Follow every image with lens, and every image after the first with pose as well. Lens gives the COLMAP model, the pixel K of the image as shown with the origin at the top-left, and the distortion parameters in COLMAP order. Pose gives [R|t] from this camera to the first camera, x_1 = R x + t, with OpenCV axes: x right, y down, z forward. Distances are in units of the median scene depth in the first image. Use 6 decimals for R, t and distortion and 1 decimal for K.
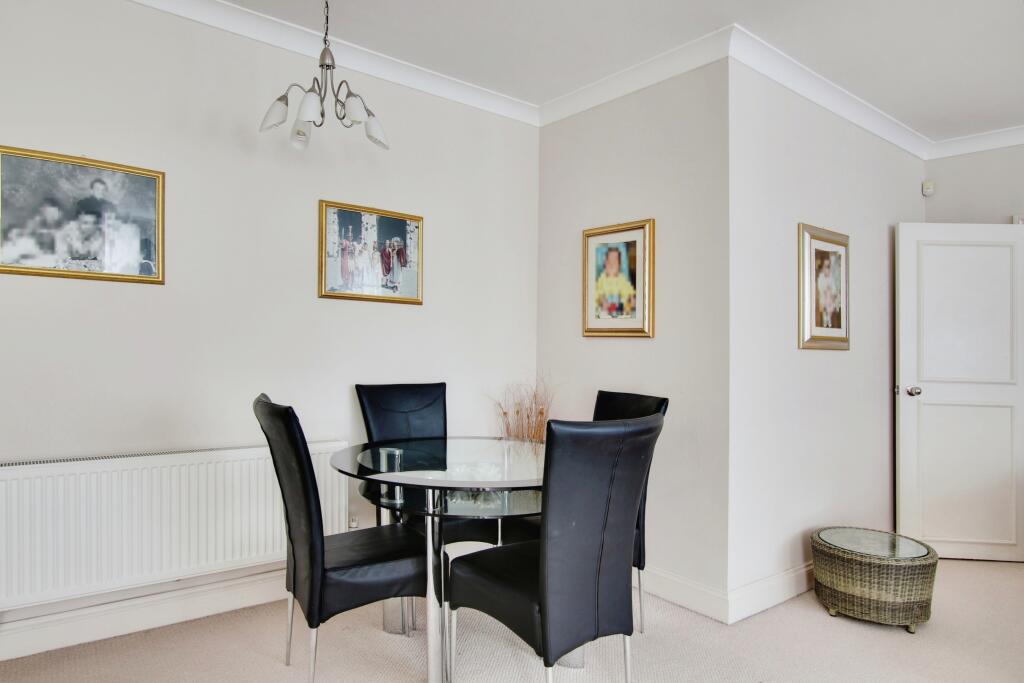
lens RADIAL K [[685.8, 0, 511.2], [0, 685.8, 320.1], [0, 0, 1]] dist [0.004890, 0.001806]
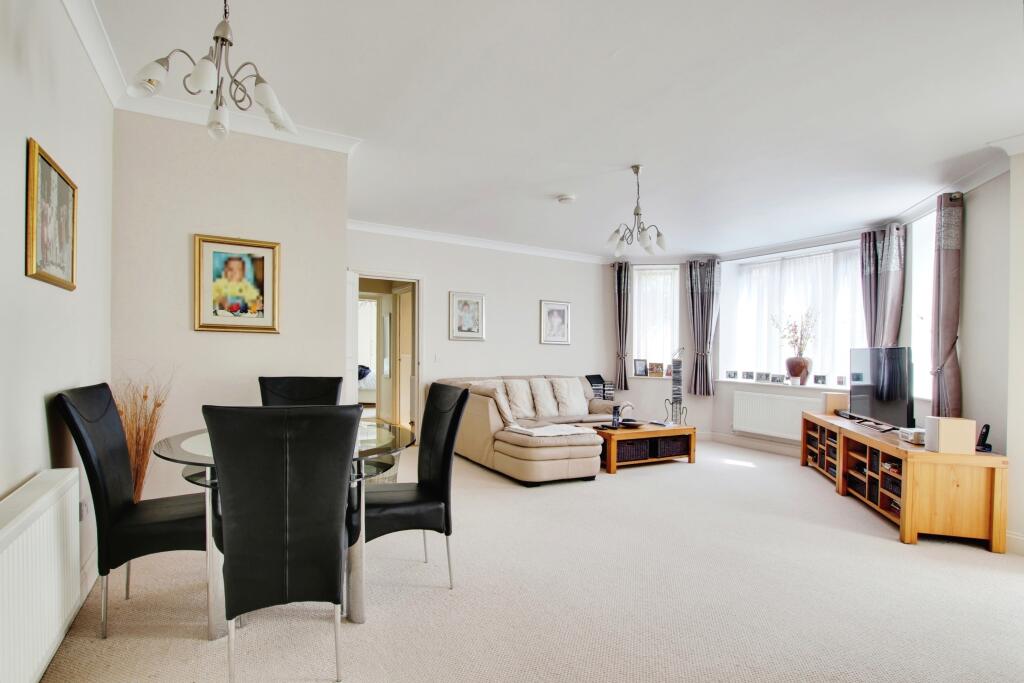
lens RADIAL K [[518.0, 0, 513.1], [0, 518.0, 347.8], [0, 0, 1]] dist [-0.001013, 0.000346]
pose [[0.174088, -0.017877, 0.984568, -0.676482], [-0.062933, 0.997589, 0.029240, -0.005280], [-0.982717, -0.067052, 0.172543, 0.373653]]
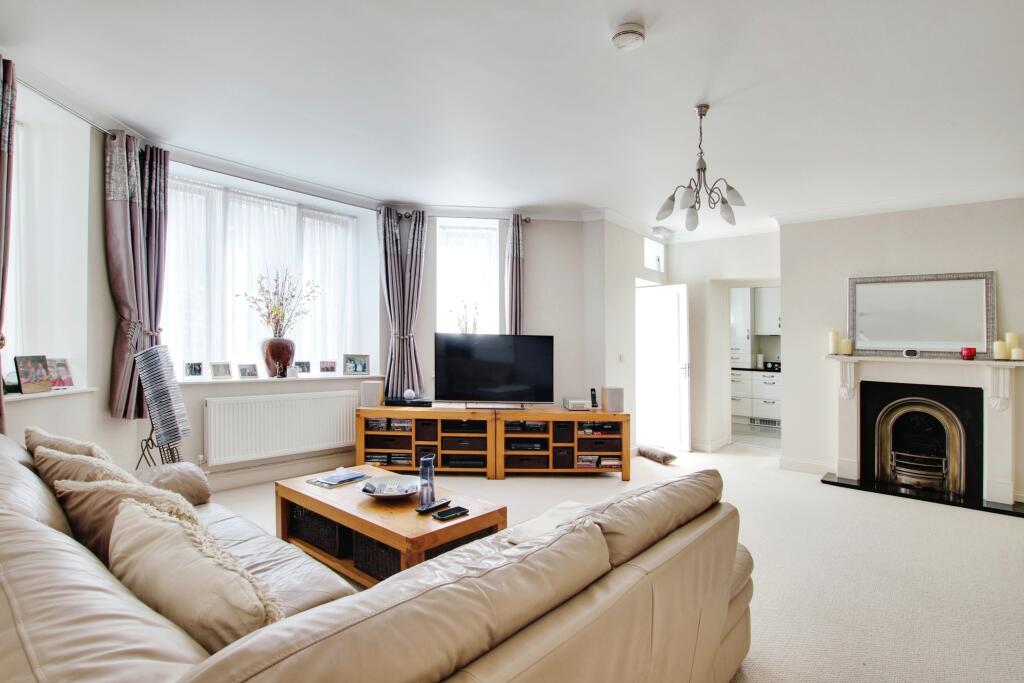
lens RADIAL K [[532.4, 0, 515.5], [0, 532.4, 325.0], [0, 0, 1]] dist [-0.002059, -0.000177]
pose [[-0.983901, -0.062030, -0.167603, 0.951642], [-0.048001, 0.995095, -0.086503, 0.072856], [0.172146, -0.077065, -0.982052, 1.136365]]
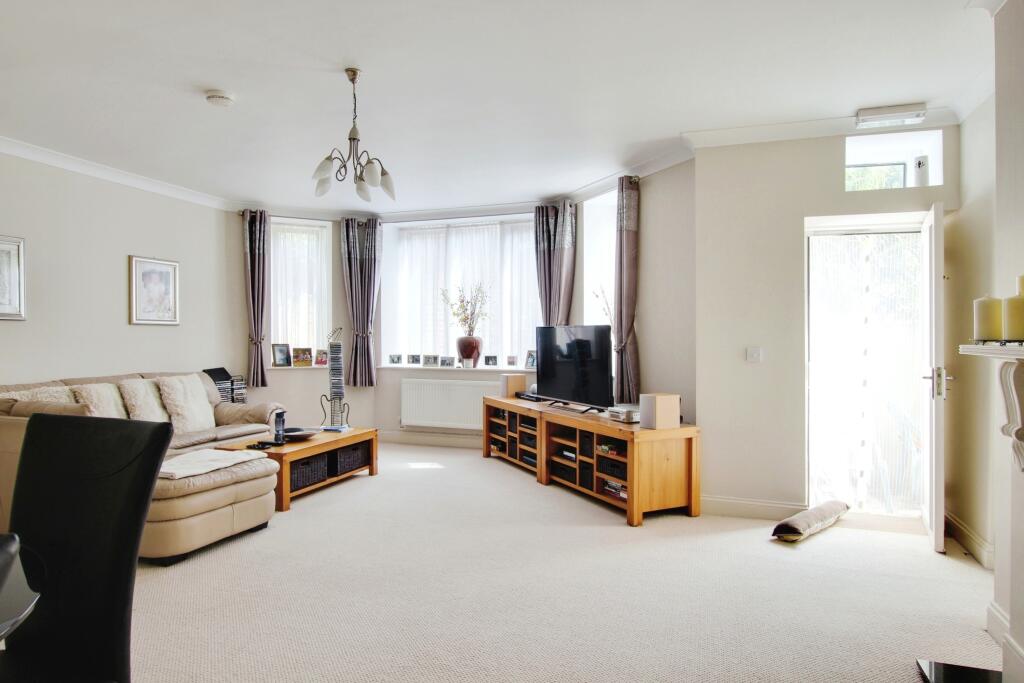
lens RADIAL K [[609.3, 0, 508.3], [0, 609.3, 324.6], [0, 0, 1]] dist [-0.002675, 0.000671]
pose [[-0.506530, -0.013330, 0.862120, -0.437713], [-0.056433, 0.998249, -0.017722, 0.006896], [-0.860374, -0.057629, -0.506395, 0.577053]]
